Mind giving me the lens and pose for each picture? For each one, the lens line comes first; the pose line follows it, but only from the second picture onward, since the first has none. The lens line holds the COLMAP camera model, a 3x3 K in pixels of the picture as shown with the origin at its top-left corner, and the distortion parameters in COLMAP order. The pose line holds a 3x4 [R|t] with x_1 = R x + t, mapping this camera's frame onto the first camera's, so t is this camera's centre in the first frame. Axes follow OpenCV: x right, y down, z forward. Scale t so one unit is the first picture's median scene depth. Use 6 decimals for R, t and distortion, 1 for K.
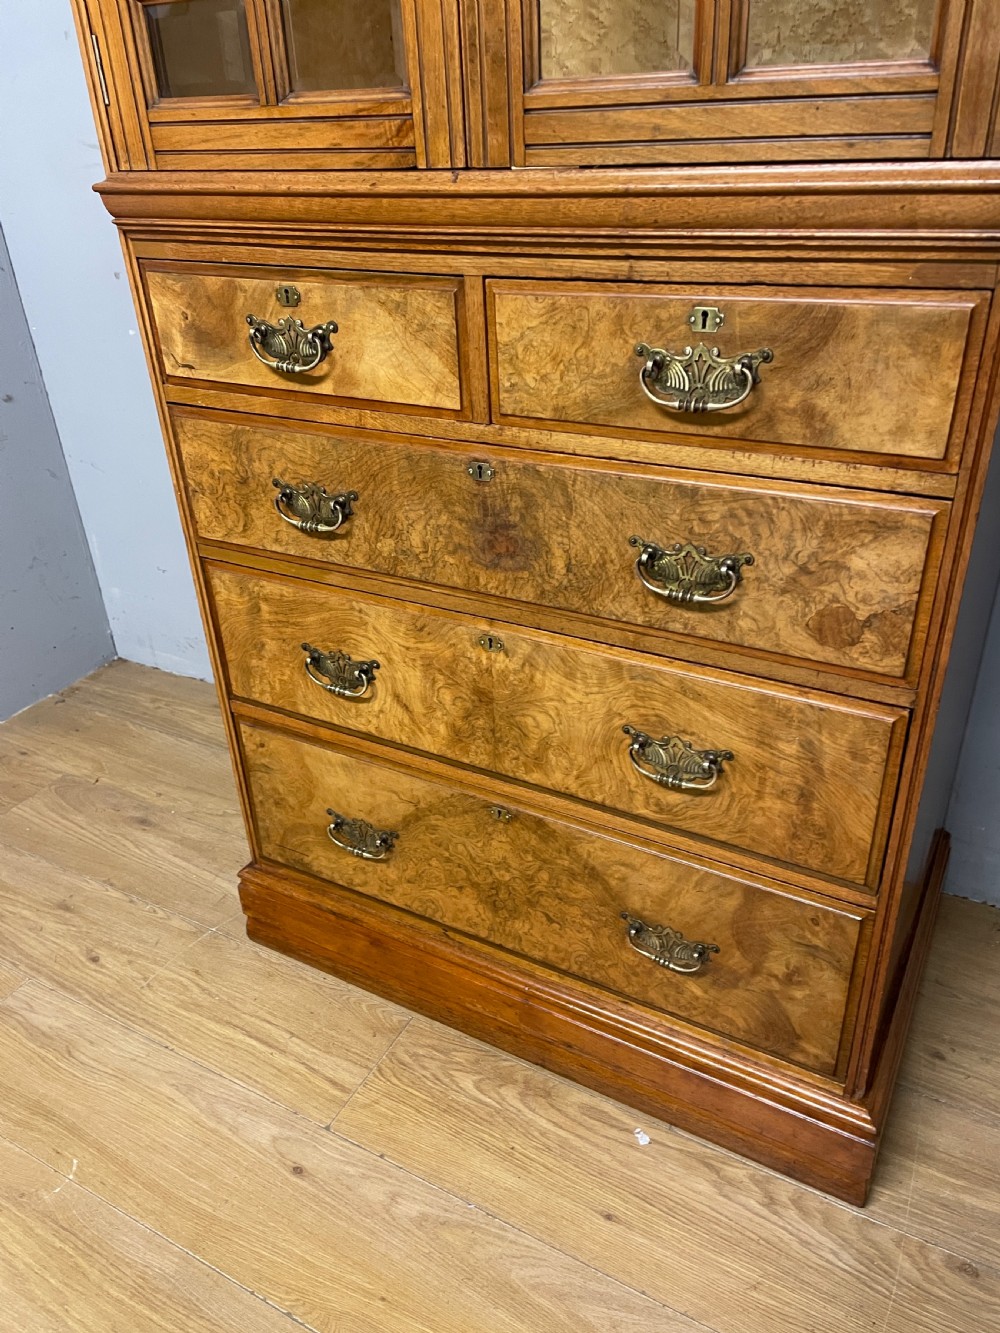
lens RADIAL K [[1003.2, 0, 492.9], [0, 1003.2, 677.3], [0, 0, 1]] dist [0.097904, -0.121670]
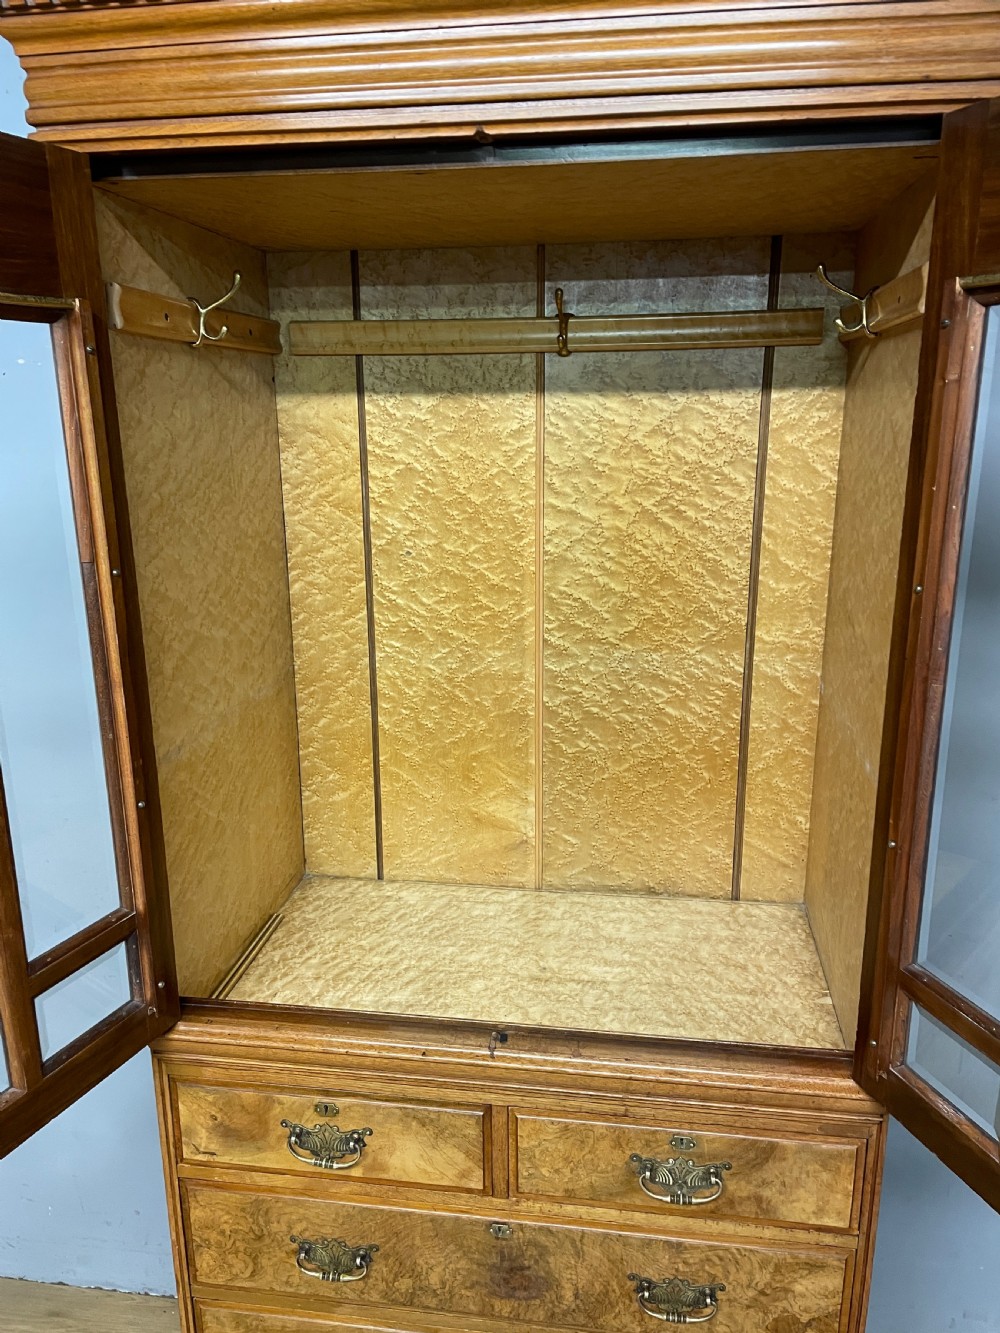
lens RADIAL K [[1003.2, 0, 500.9], [0, 1003.2, 674.6], [0, 0, 1]] dist [0.097904, -0.121670]
pose [[0.930440, -0.059338, 0.361607, -0.395502], [0.151503, 0.960805, -0.232165, -0.528466], [-0.333658, 0.270800, 0.902962, -0.314302]]
